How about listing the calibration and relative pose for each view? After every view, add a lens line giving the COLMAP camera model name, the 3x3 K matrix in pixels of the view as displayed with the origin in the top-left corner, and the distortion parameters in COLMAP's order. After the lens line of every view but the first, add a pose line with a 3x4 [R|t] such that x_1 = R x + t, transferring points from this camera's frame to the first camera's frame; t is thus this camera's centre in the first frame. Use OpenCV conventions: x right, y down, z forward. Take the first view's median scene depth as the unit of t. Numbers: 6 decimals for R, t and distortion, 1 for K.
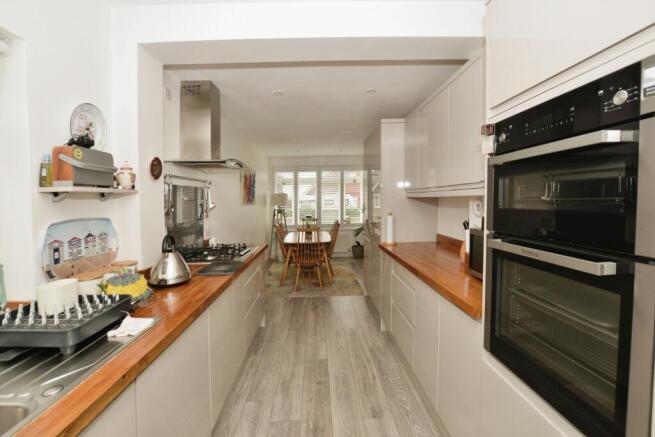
lens RADIAL K [[291.0, 0, 315.2], [0, 291.0, 214.7], [0, 0, 1]] dist [-0.019999, 0.000452]
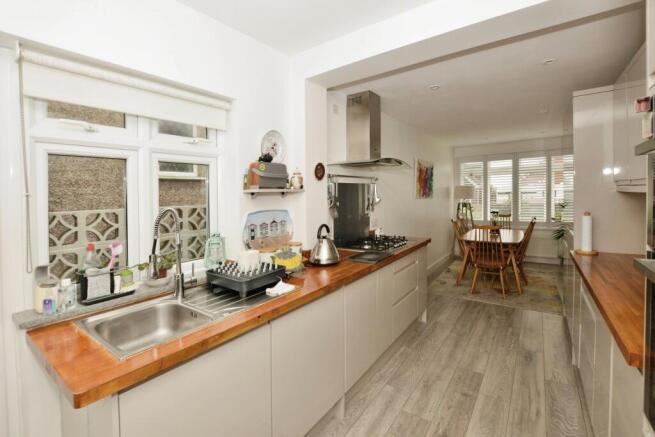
lens RADIAL K [[293.5, 0, 325.8], [0, 293.5, 201.6], [0, 0, 1]] dist [-0.013655, 0.000463]
pose [[0.808962, 0.013160, -0.587714, 0.179585], [-0.022098, 0.999724, -0.008032, -0.014399], [0.587446, 0.019485, 0.809029, -0.019845]]
